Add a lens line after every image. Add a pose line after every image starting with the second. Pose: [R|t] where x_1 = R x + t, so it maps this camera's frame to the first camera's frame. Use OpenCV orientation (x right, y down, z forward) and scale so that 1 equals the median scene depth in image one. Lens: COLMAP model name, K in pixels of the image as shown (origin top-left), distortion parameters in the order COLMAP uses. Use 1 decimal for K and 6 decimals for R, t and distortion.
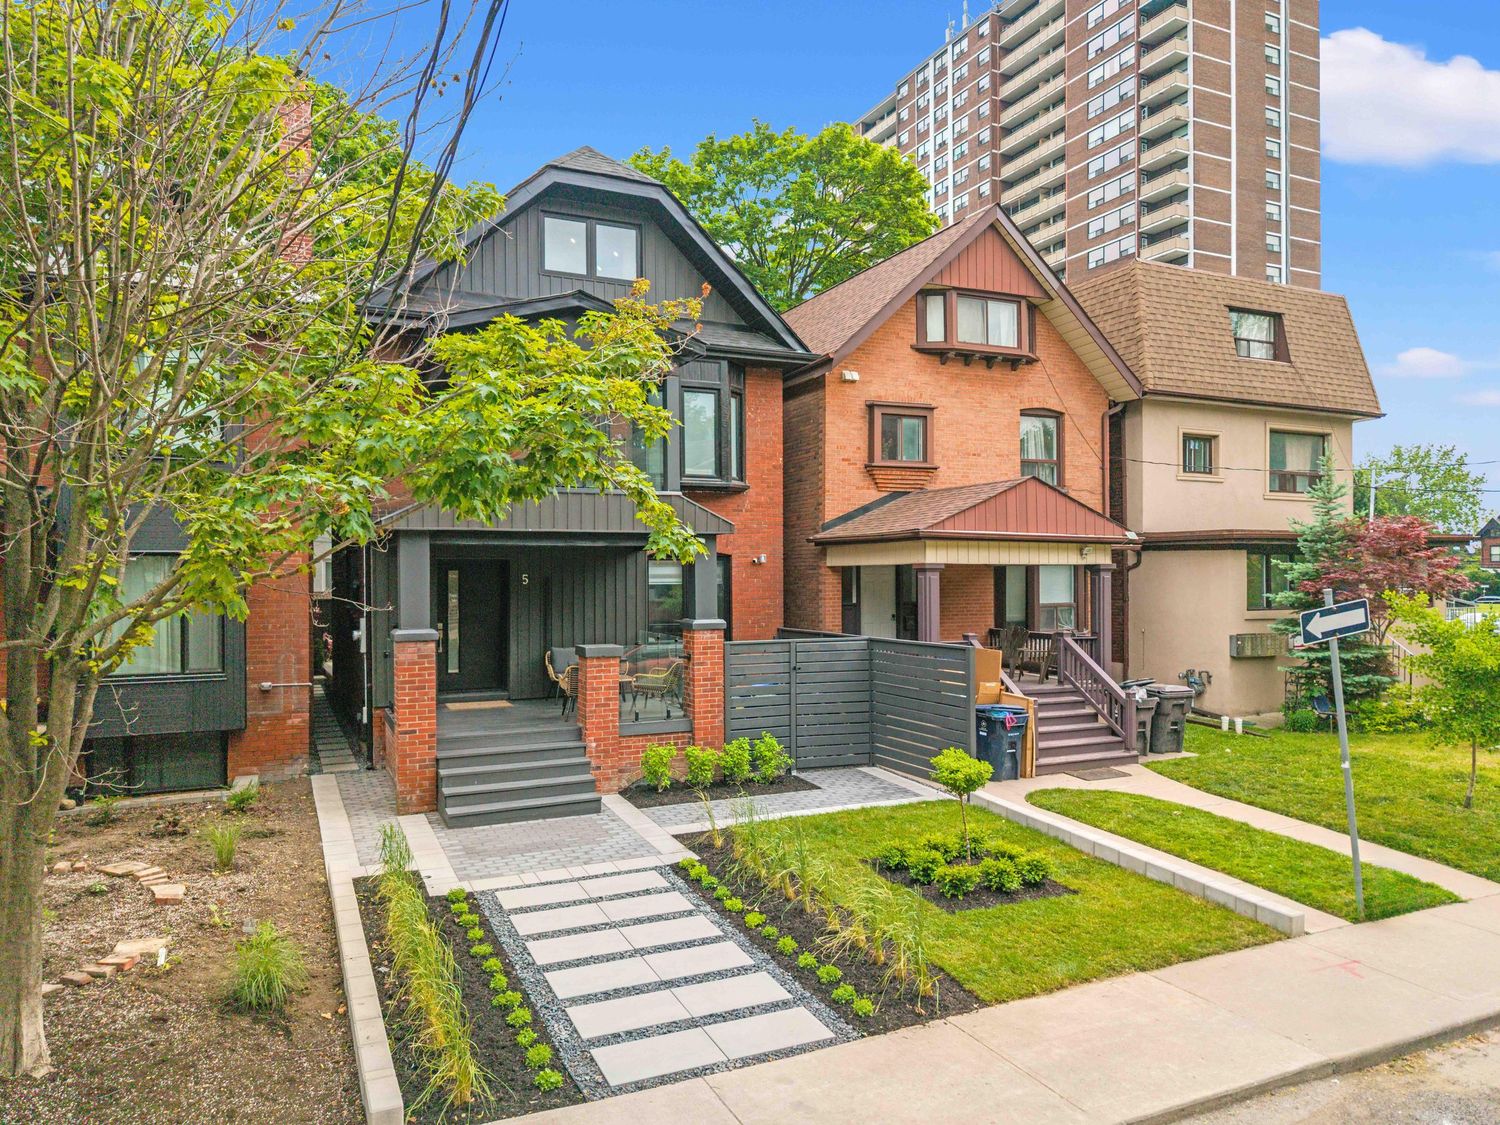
lens RADIAL K [[1004.1, 0, 743.6], [0, 1004.1, 563.8], [0, 0, 1]] dist [0.026603, -0.002403]
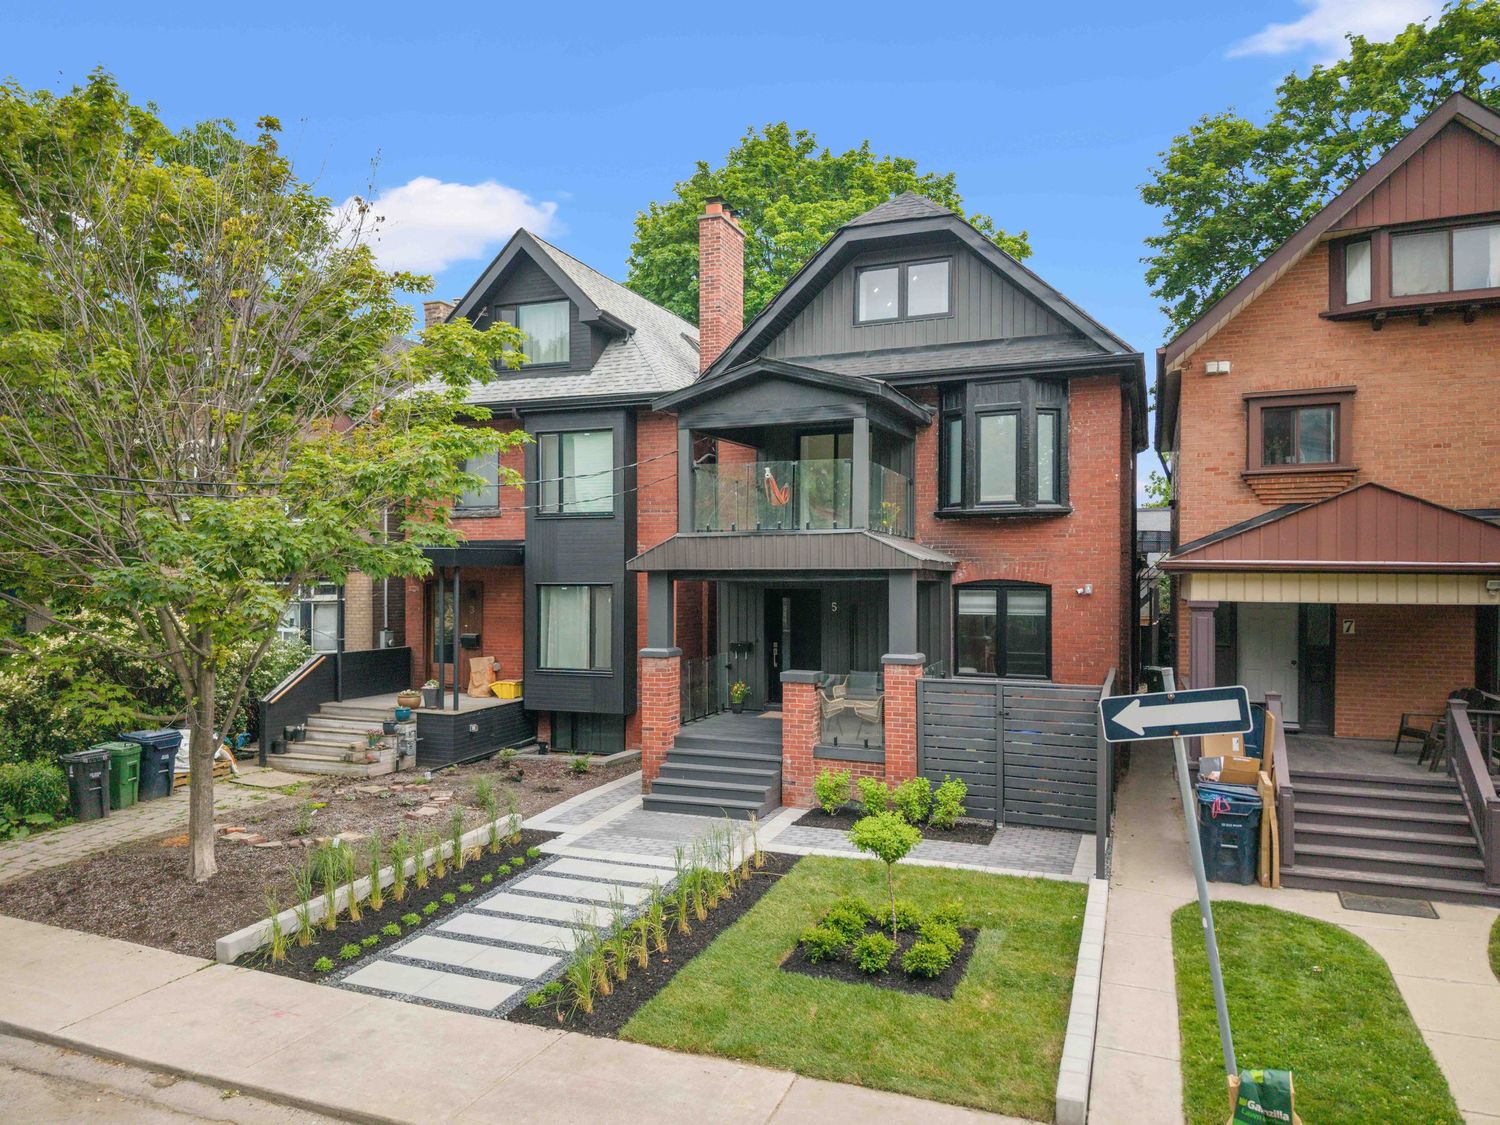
lens RADIAL K [[1021.2, 0, 750.0], [0, 1021.2, 562.5], [0, 0, 1]] dist [0.017481, -0.004402]
pose [[0.684564, -0.003326, -0.728945, 0.606453], [-0.000492, 0.999987, -0.005025, -0.030570], [0.728952, 0.003798, 0.684554, 0.196486]]
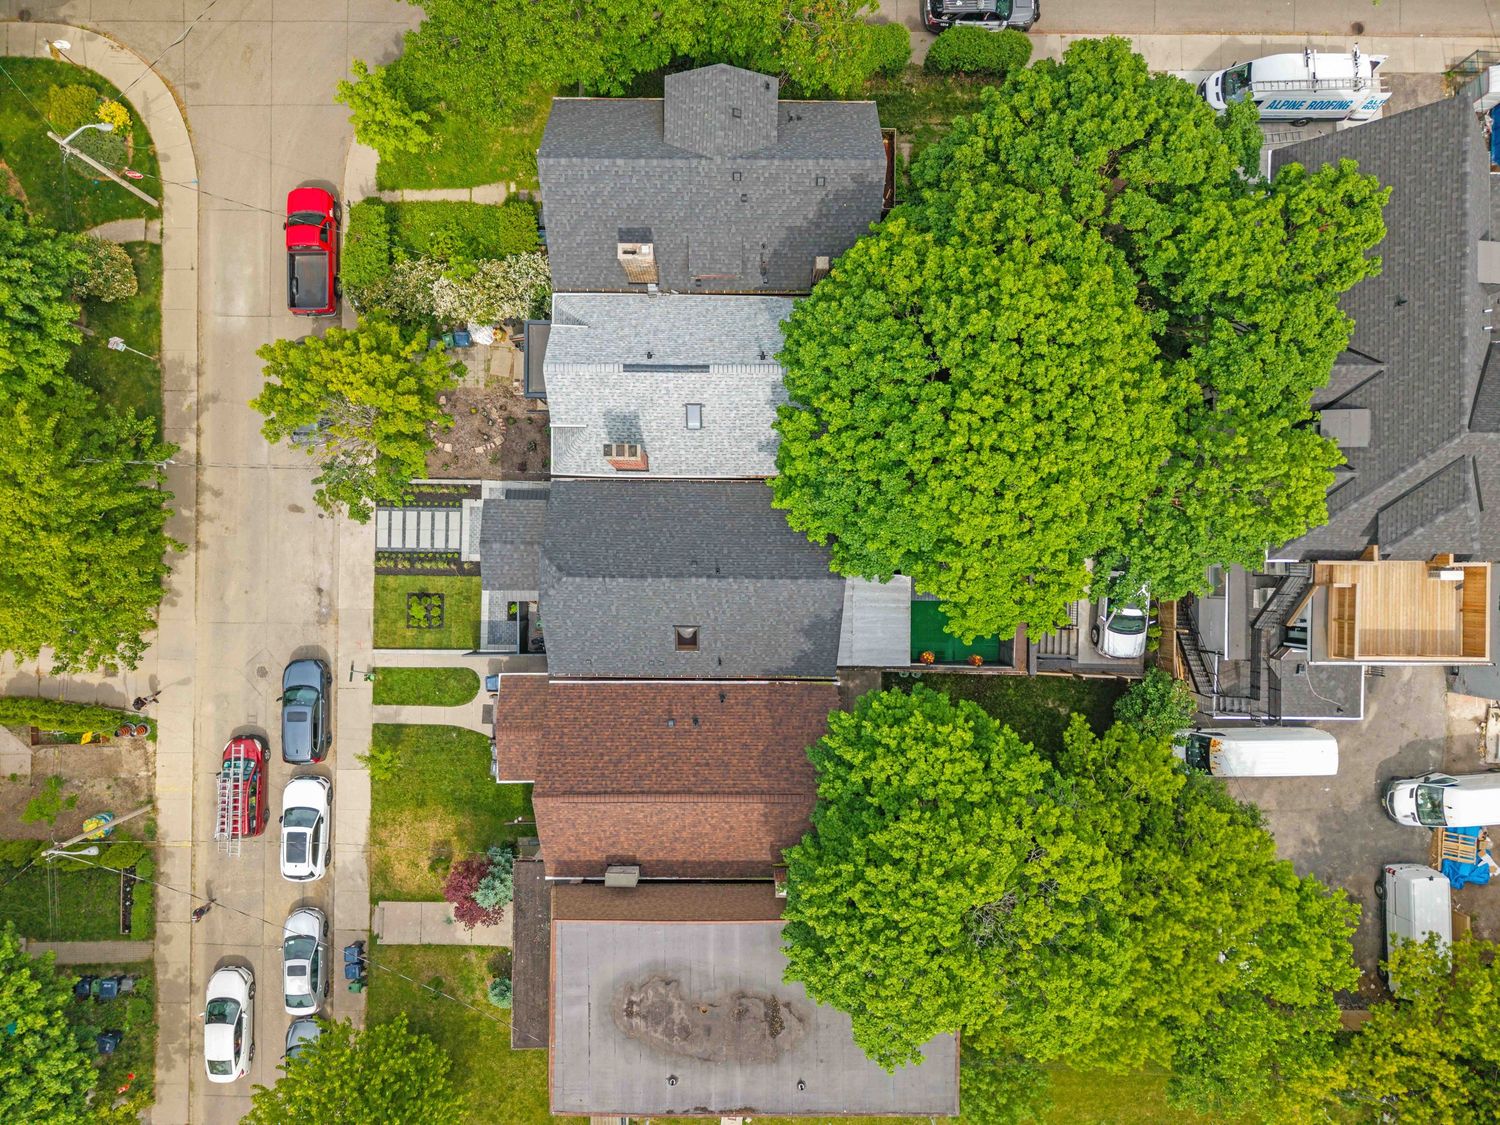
lens RADIAL K [[981.1, 0, 744.5], [0, 981.1, 564.7], [0, 0, 1]] dist [0.029247, -0.048305]
pose [[-0.434842, 0.900475, -0.007633, -0.393907], [-0.002720, 0.007163, 0.999971, -2.941999], [0.900503, 0.434850, -0.000666, 1.600916]]
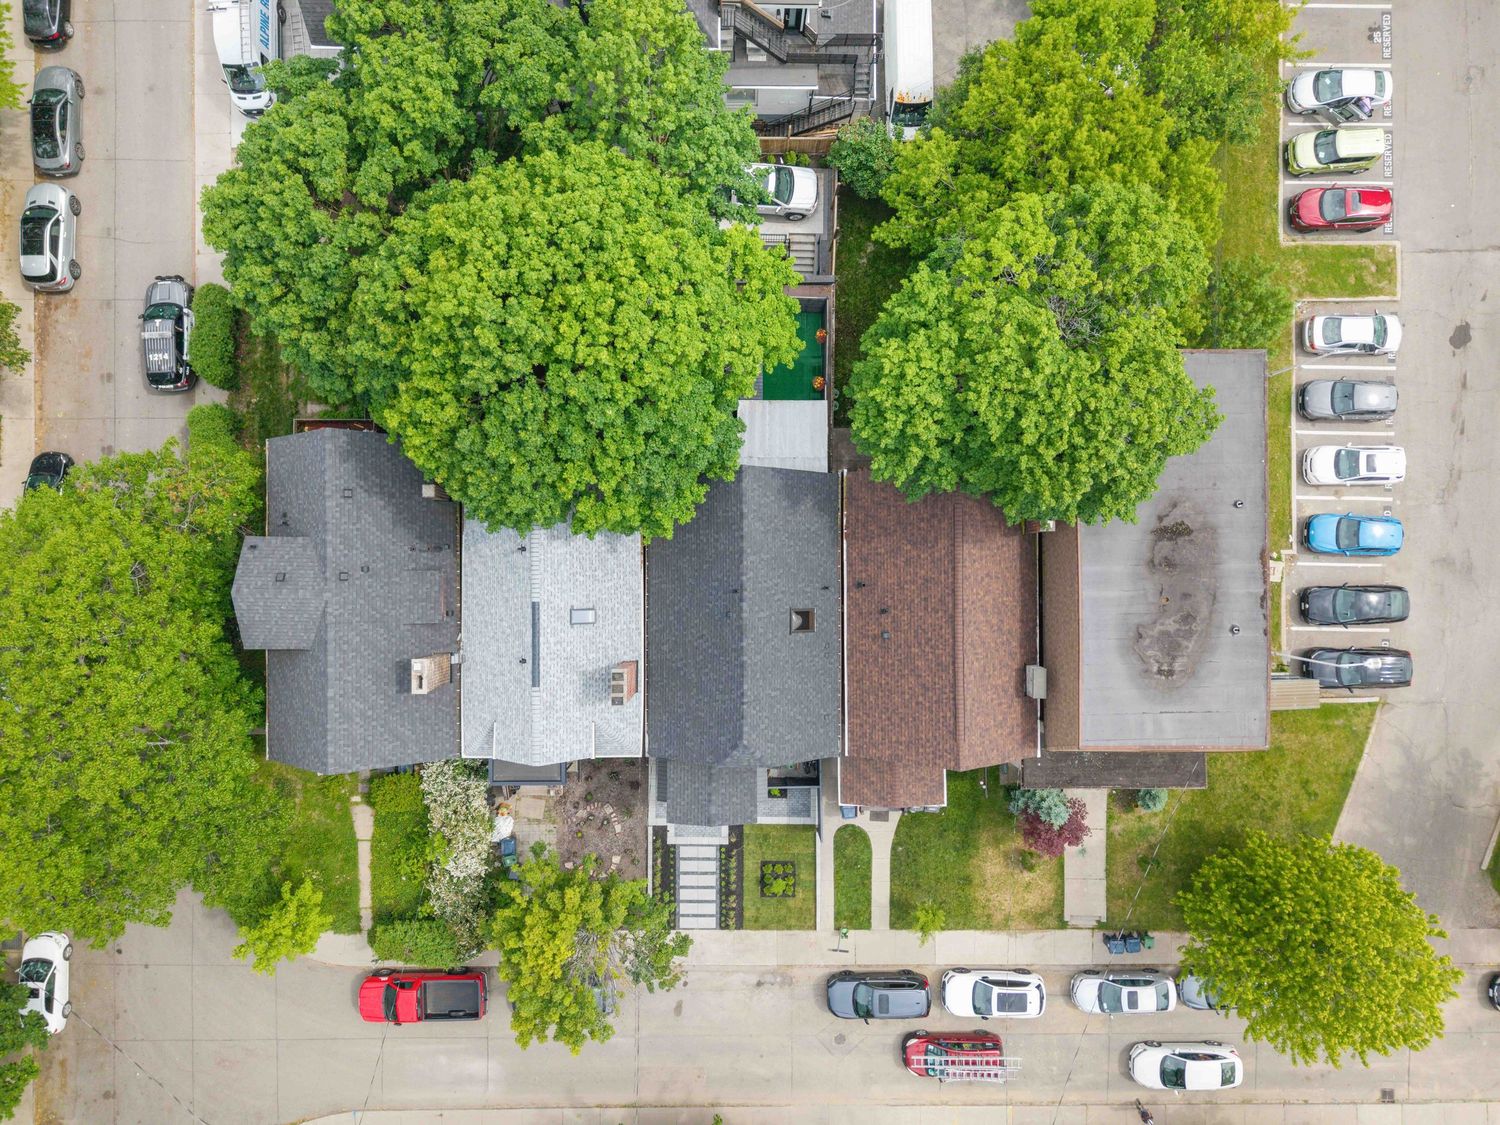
lens RADIAL K [[981.1, 0, 744.5], [0, 981.1, 564.7], [0, 0, 1]] dist [0.029247, -0.048305]
pose [[0.904989, 0.425378, 0.006920, -0.394507], [-0.007696, 0.000106, 0.999970, -2.977261], [0.425364, -0.905016, 0.003370, 1.608693]]
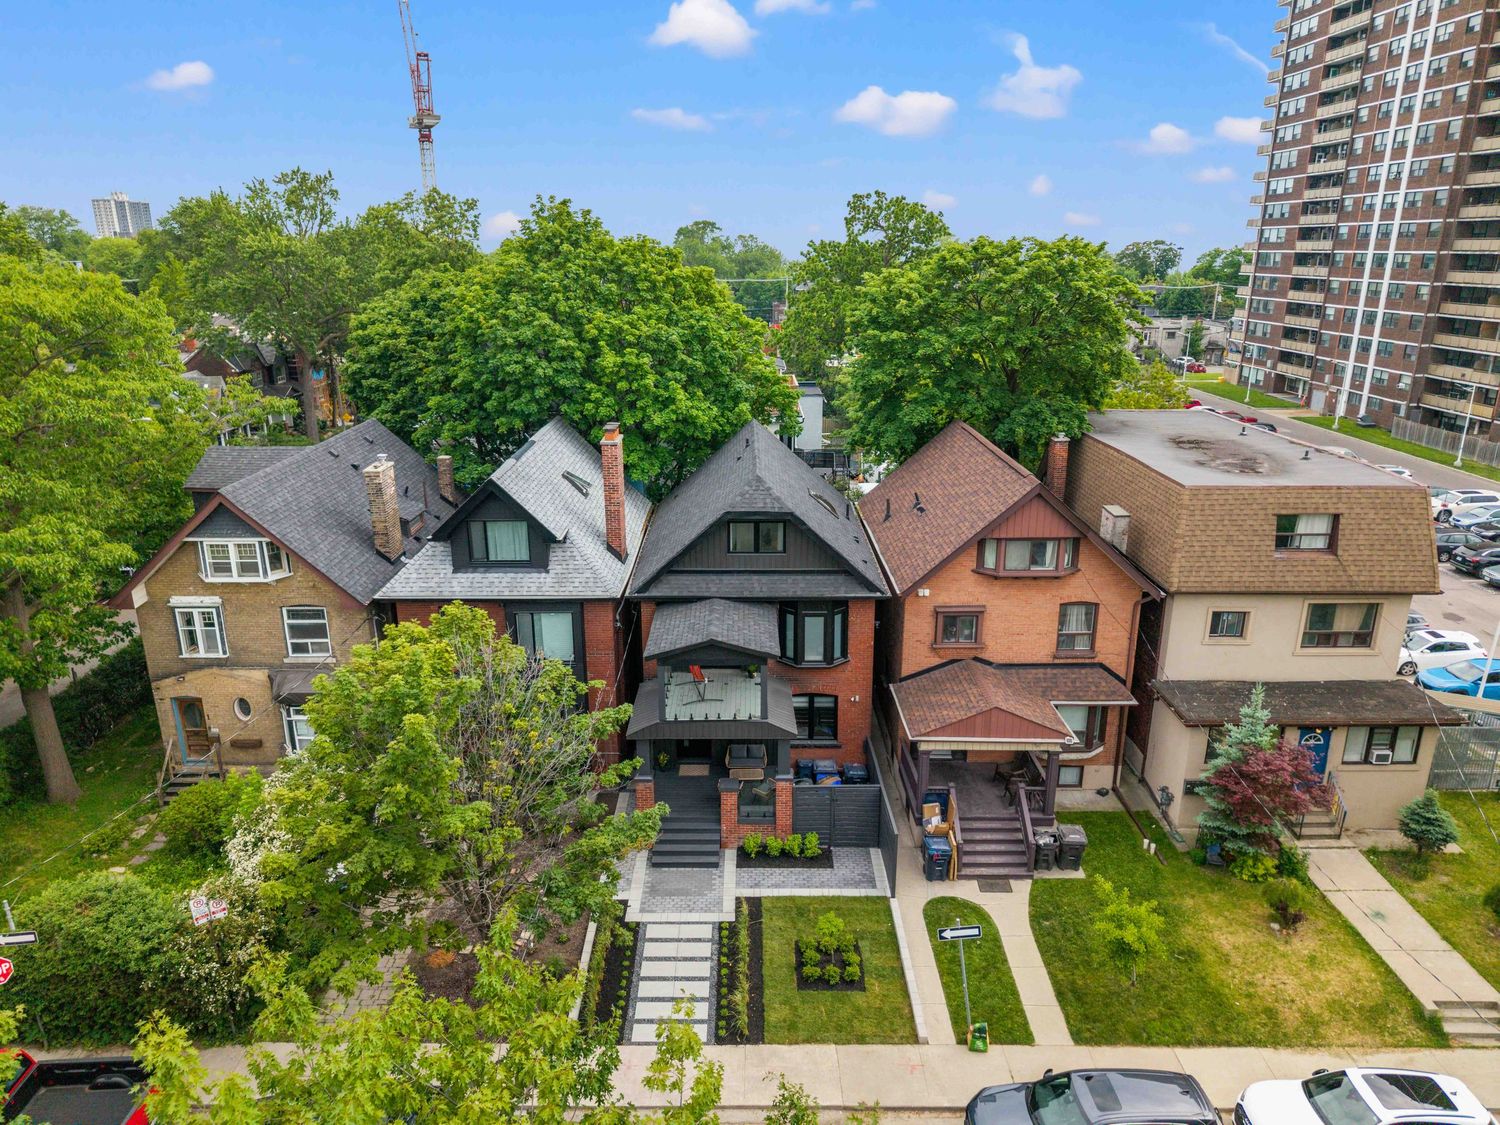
lens RADIAL K [[981.1, 0, 744.5], [0, 981.1, 564.7], [0, 0, 1]] dist [0.029247, -0.048305]
pose [[0.904784, 0.122323, -0.407925, 0.632344], [0.008491, 0.952490, 0.304452, -0.932021], [0.425786, -0.278927, 0.860759, -0.575644]]
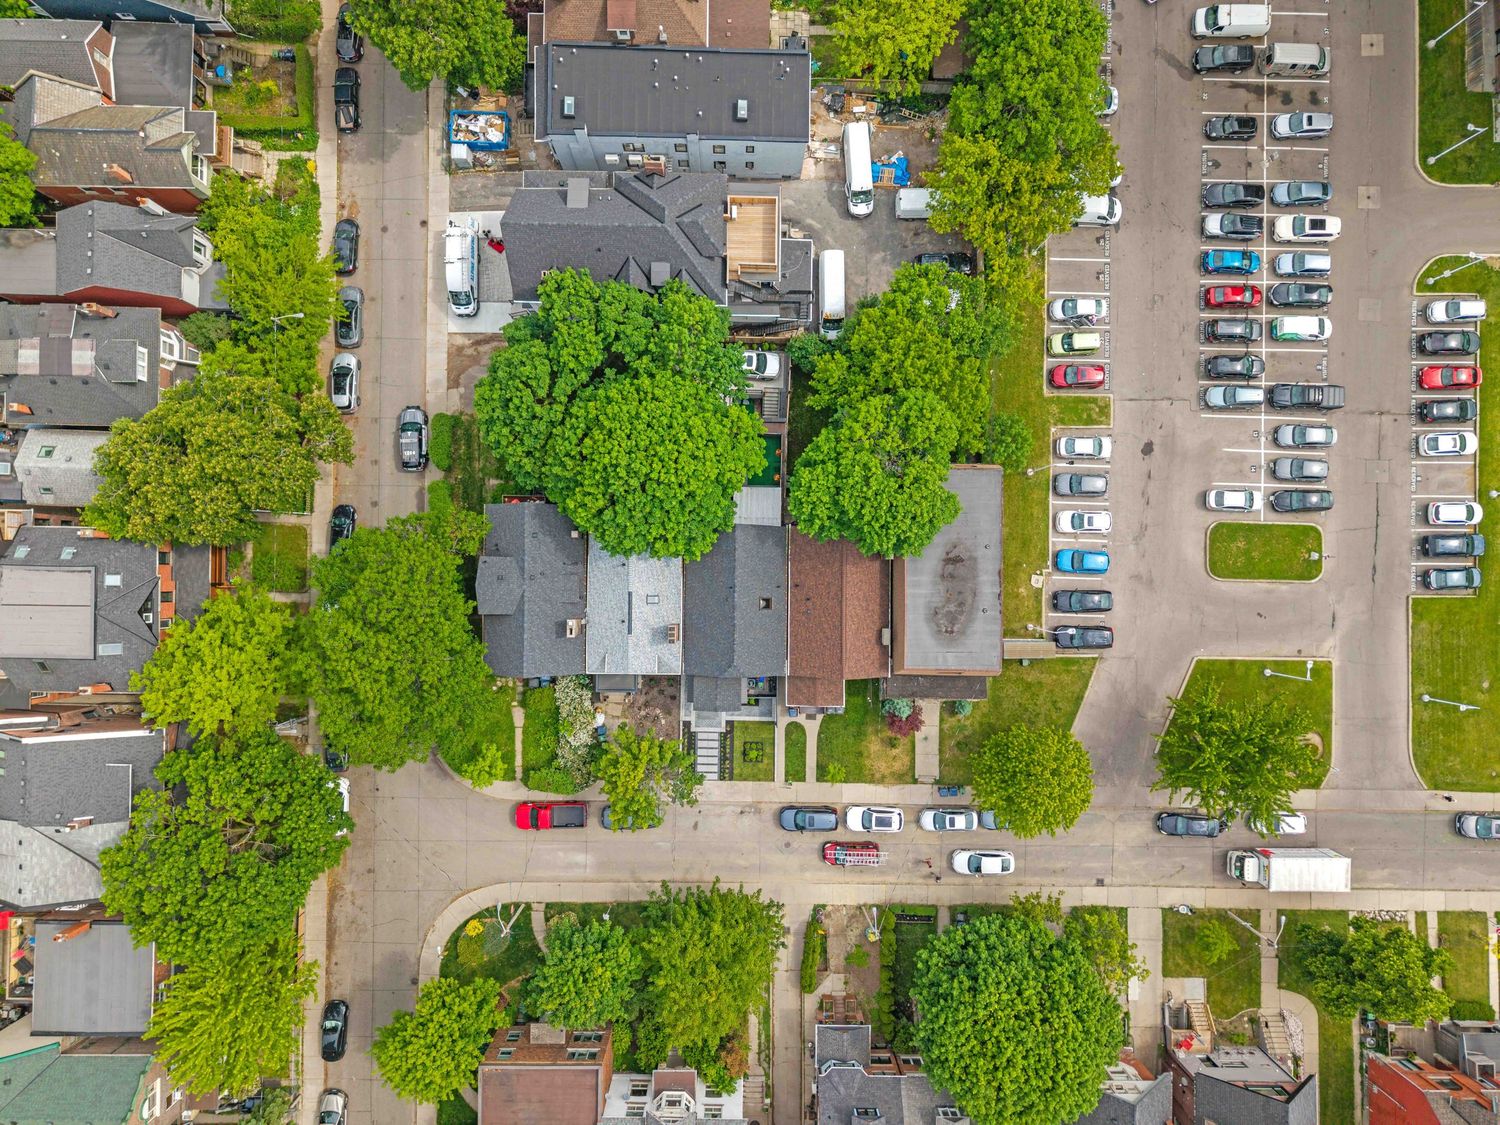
lens RADIAL K [[981.1, 0, 744.5], [0, 981.1, 564.7], [0, 0, 1]] dist [0.029247, -0.048305]
pose [[0.899244, 0.437388, 0.007240, -0.394929], [-0.011222, 0.006521, 0.999916, -5.430115], [0.437304, -0.899249, 0.010773, 1.625654]]
